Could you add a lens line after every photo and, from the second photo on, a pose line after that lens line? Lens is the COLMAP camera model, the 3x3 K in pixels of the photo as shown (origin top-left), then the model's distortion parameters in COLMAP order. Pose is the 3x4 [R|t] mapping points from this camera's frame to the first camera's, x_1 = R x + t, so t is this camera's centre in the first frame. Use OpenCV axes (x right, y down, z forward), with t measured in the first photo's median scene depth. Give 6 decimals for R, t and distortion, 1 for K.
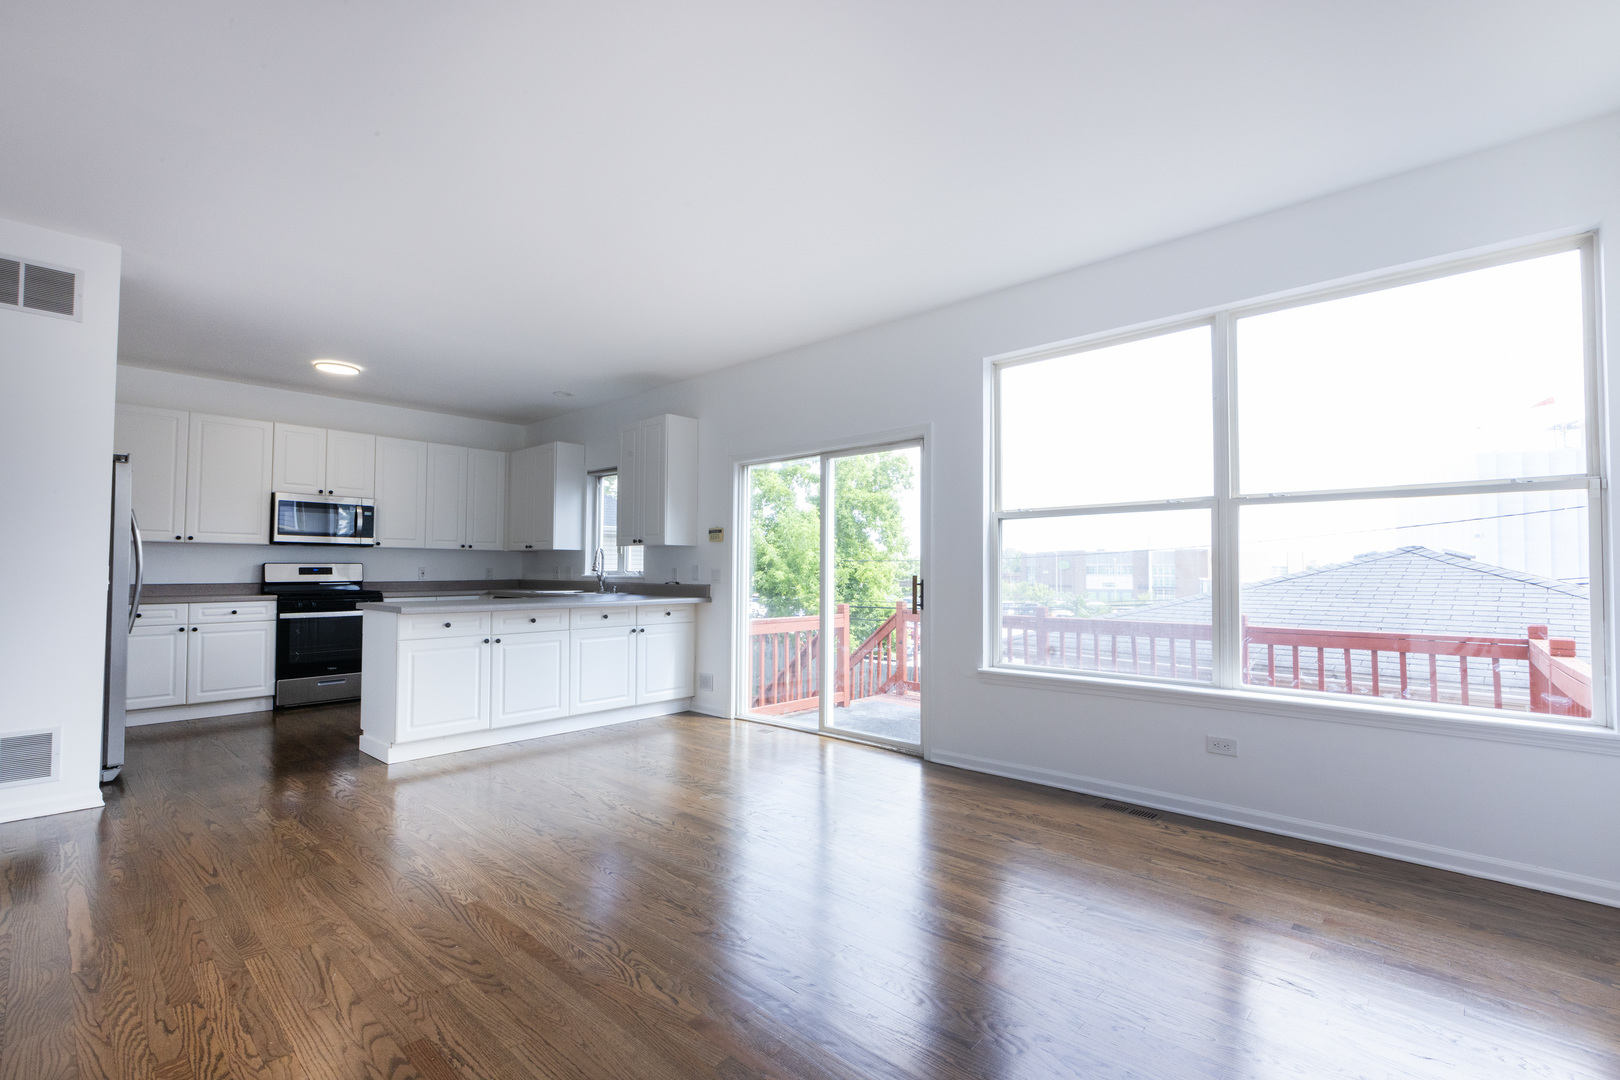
lens RADIAL K [[723.5, 0, 802.9], [0, 723.5, 543.9], [0, 0, 1]] dist [0.004173, -0.001144]
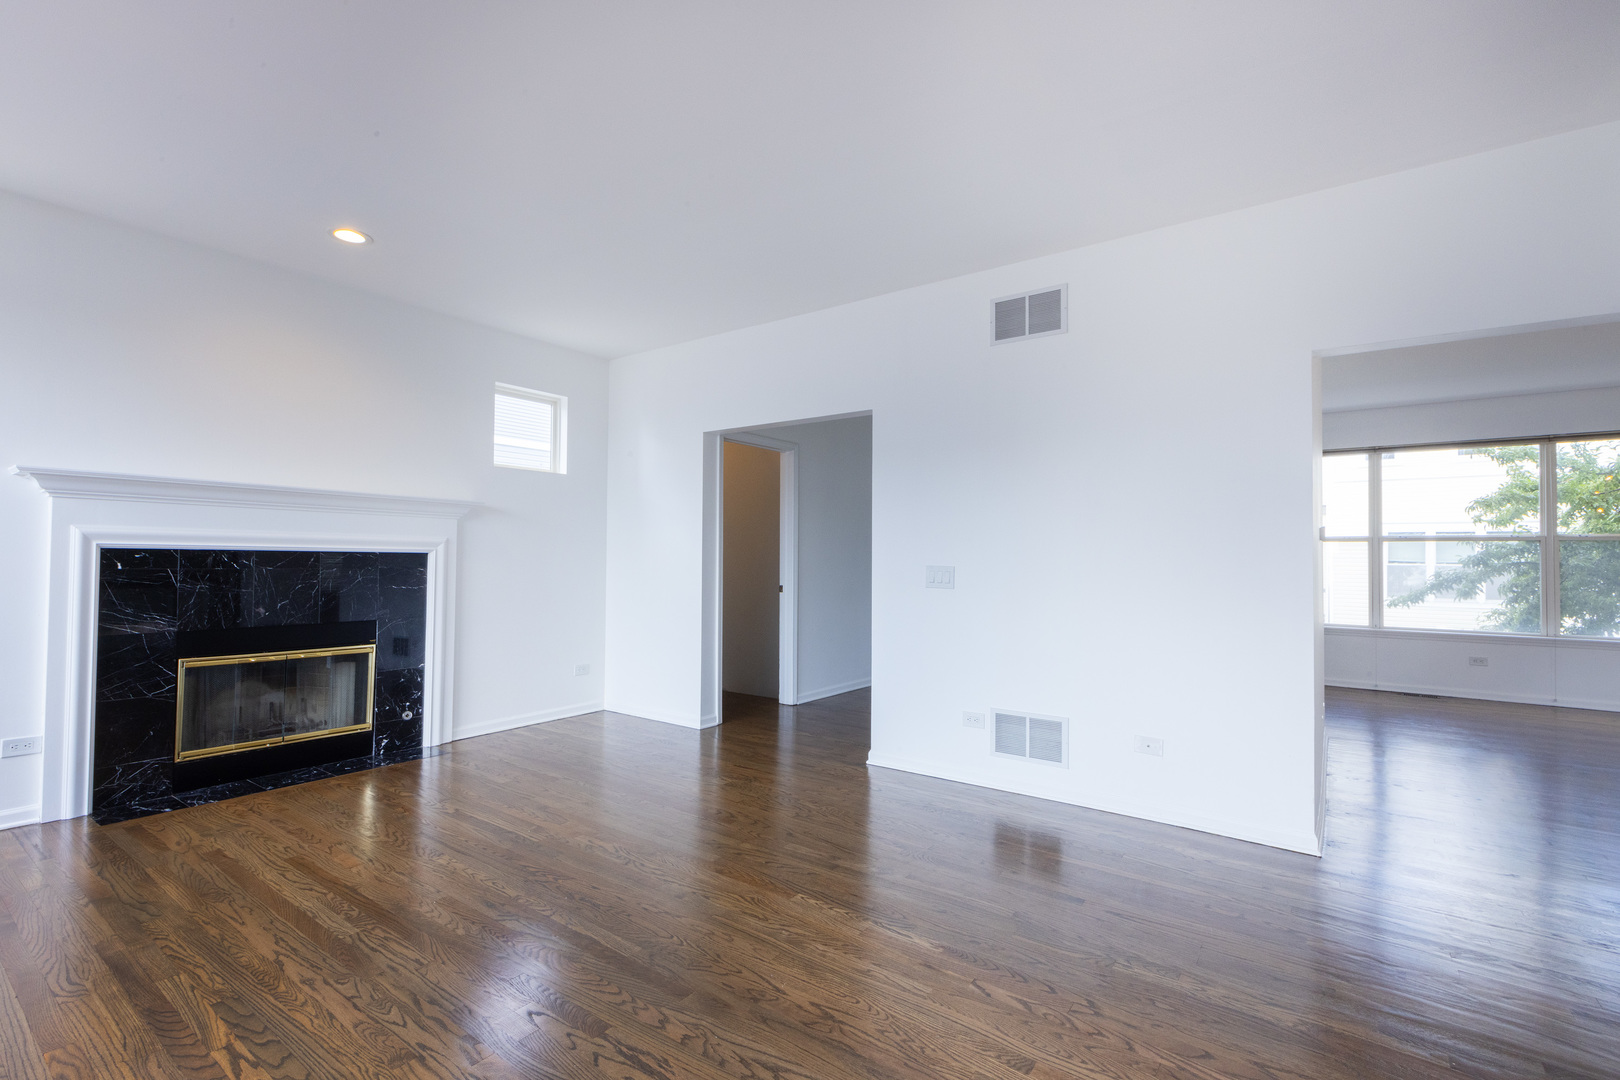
lens RADIAL K [[723.5, 0, 802.9], [0, 723.5, 543.9], [0, 0, 1]] dist [0.004173, -0.001144]
pose [[-0.992908, -0.015261, -0.117901, -0.163861], [-0.008200, 0.998156, -0.060149, 0.027587], [0.118602, -0.058755, -0.991202, 0.987005]]
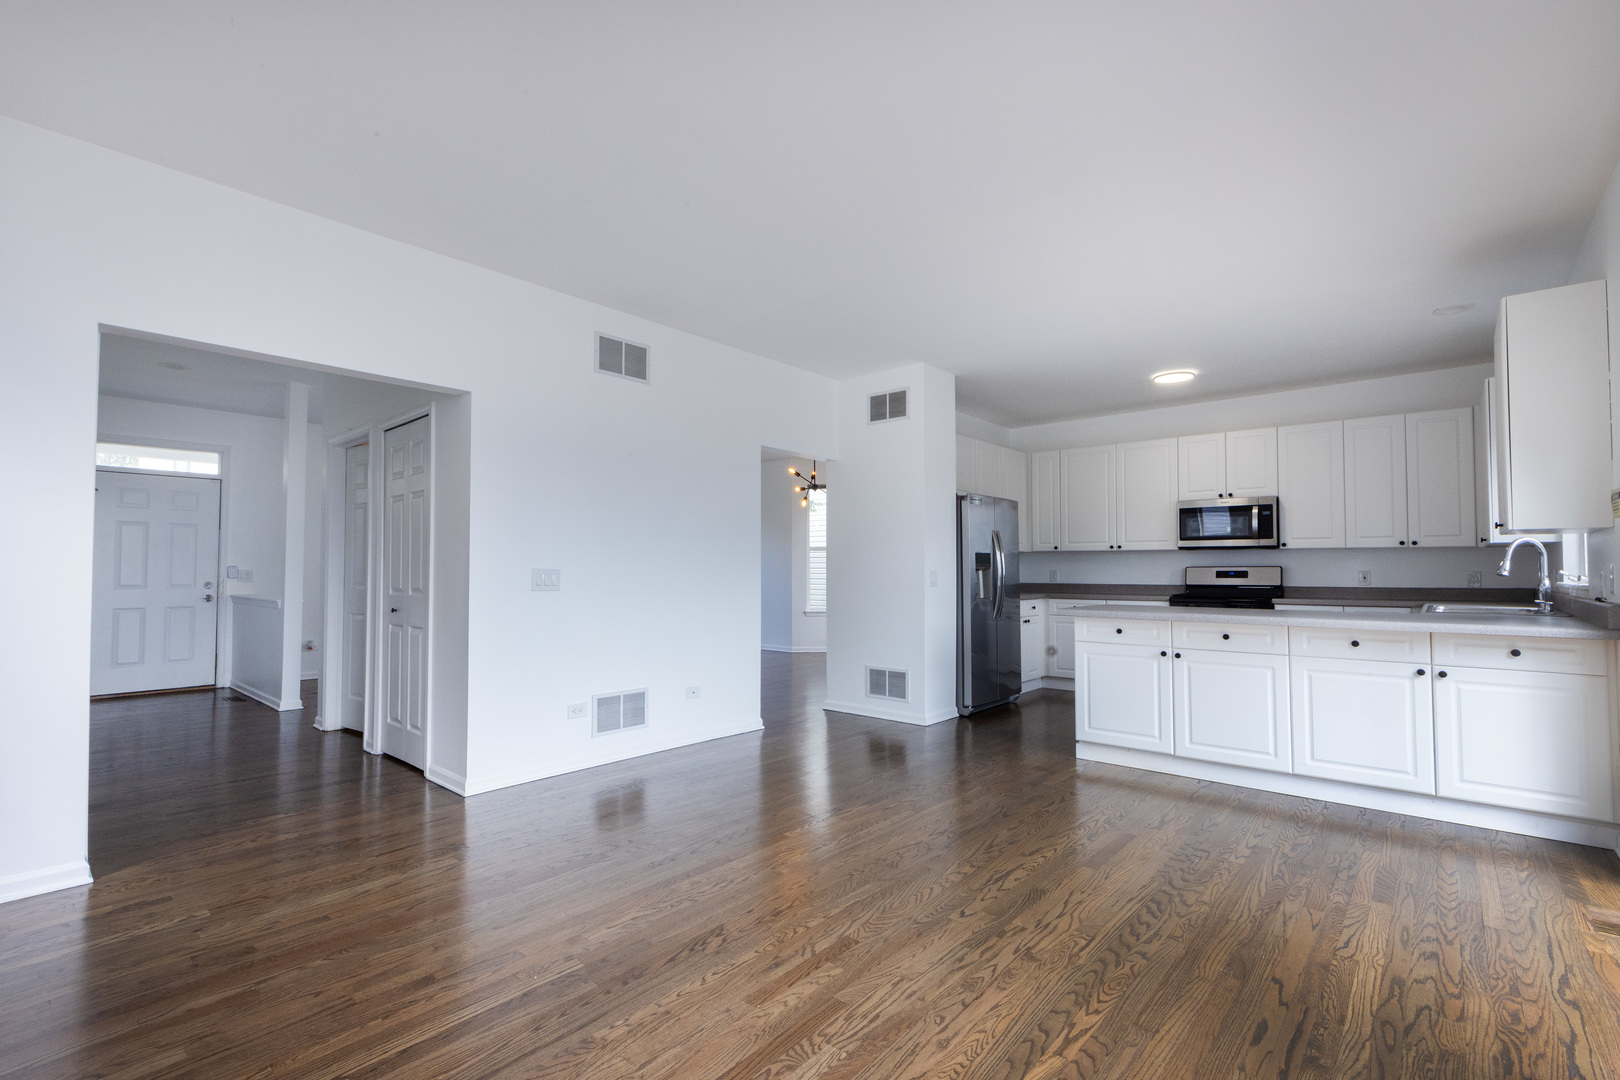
lens RADIAL K [[723.5, 0, 802.9], [0, 723.5, 543.9], [0, 0, 1]] dist [0.004173, -0.001144]
pose [[0.026025, -0.040198, -0.998853, 0.400512], [0.035802, 0.998588, -0.039254, 0.016945], [0.999020, -0.034739, 0.027428, 0.486729]]
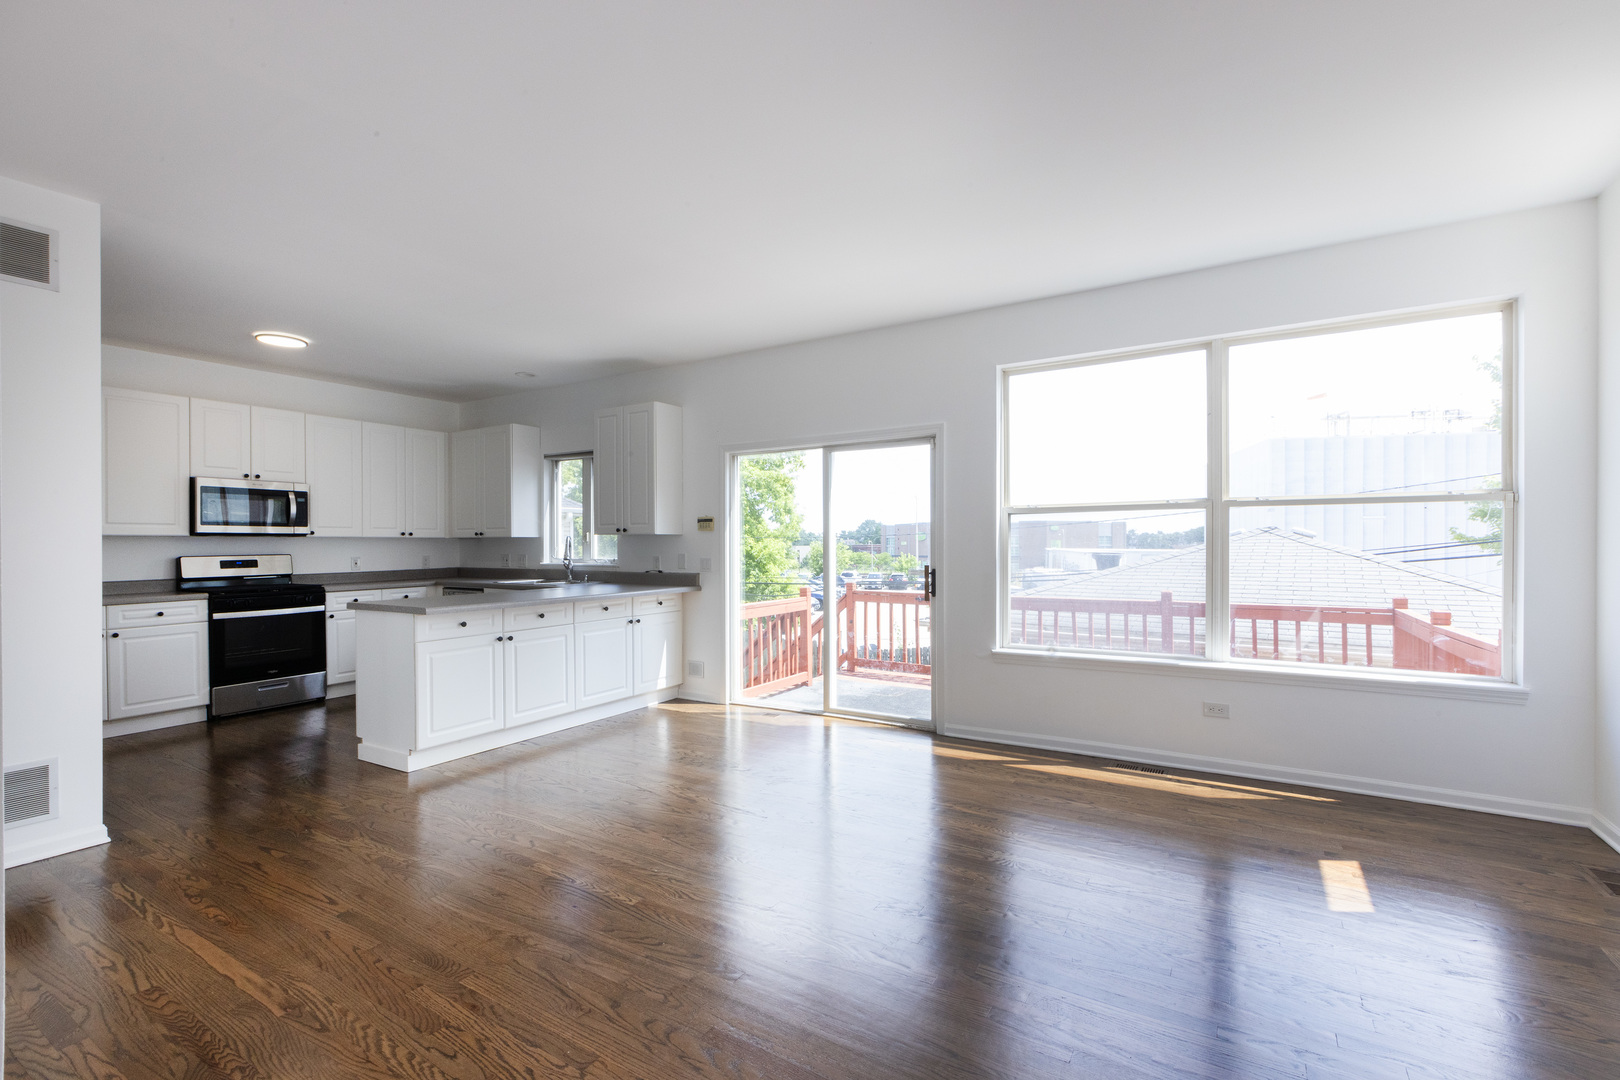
lens RADIAL K [[723.5, 0, 802.9], [0, 723.5, 543.9], [0, 0, 1]] dist [0.004173, -0.001144]
pose [[0.981611, -0.009225, 0.190667, -0.201507], [0.002063, 0.999286, 0.037726, -0.025390], [-0.190879, -0.036638, 0.980930, -0.017283]]
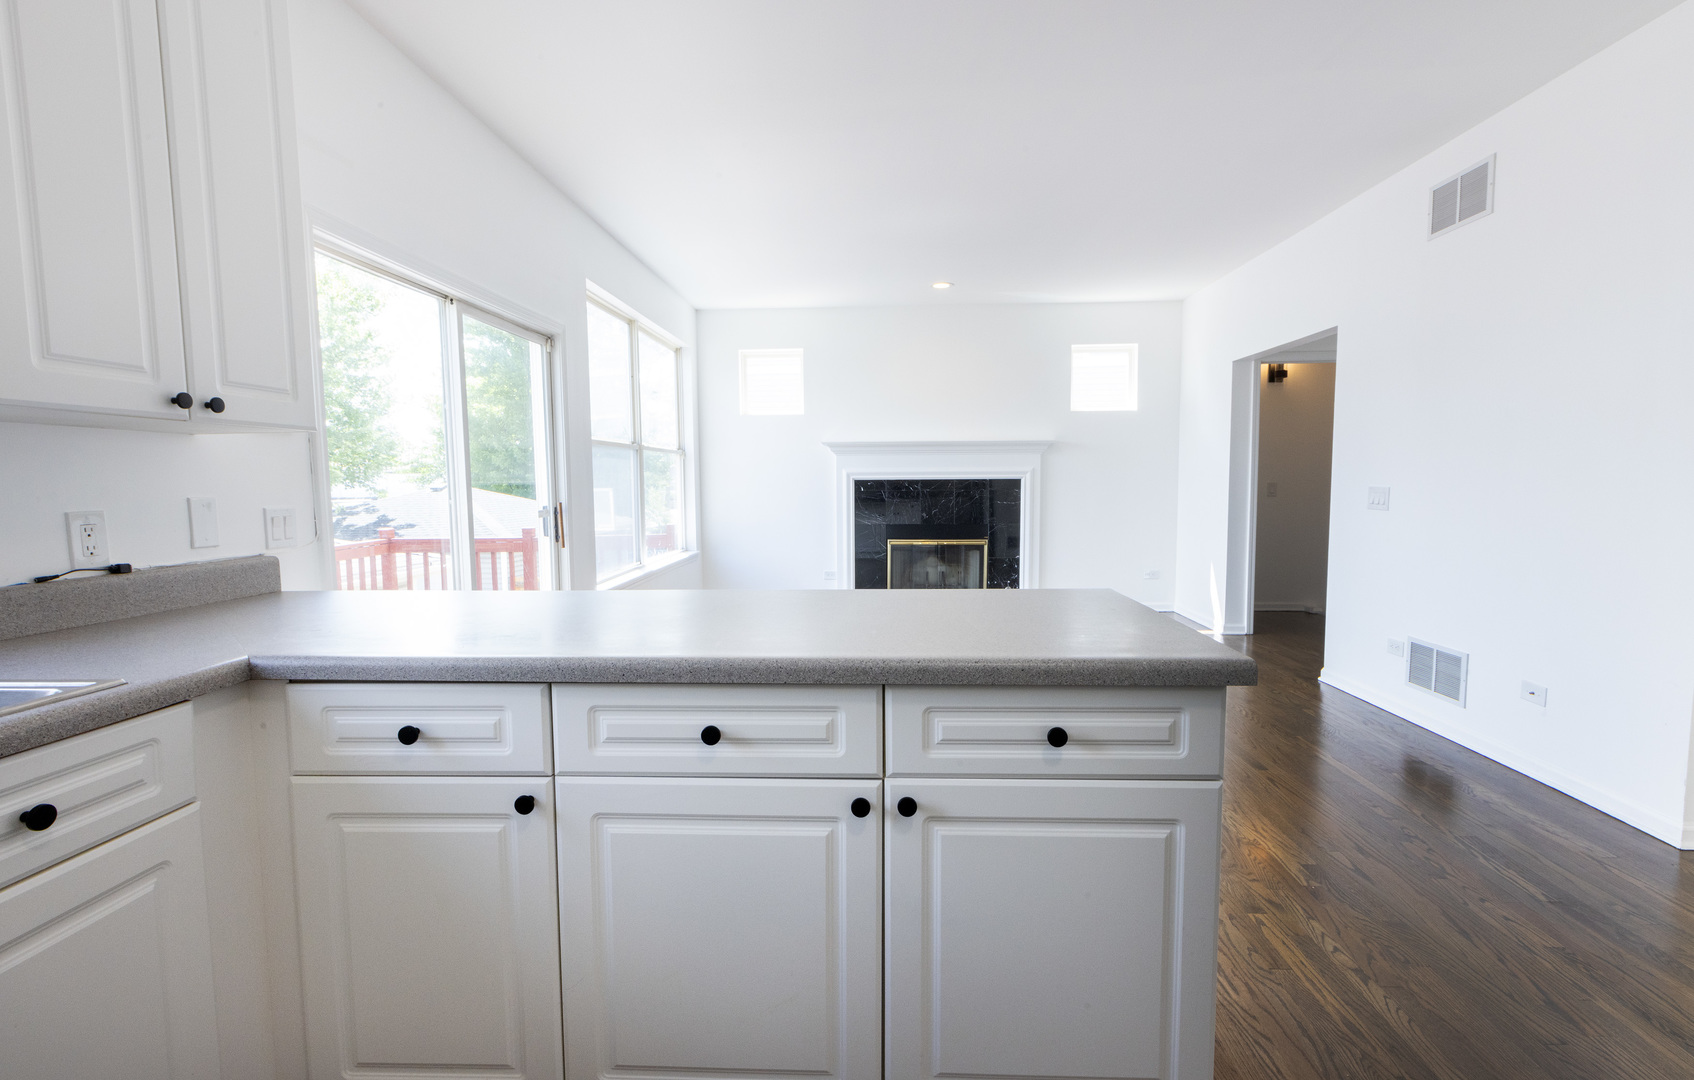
lens RADIAL K [[780.2, 0, 857.8], [0, 780.2, 544.9], [0, 0, 1]] dist [-0.000452, 0.000027]
pose [[-0.654578, -0.061895, 0.753457, -0.662489], [-0.021910, 0.997777, 0.062931, 0.024436], [-0.755677, 0.024685, -0.654479, 1.164381]]
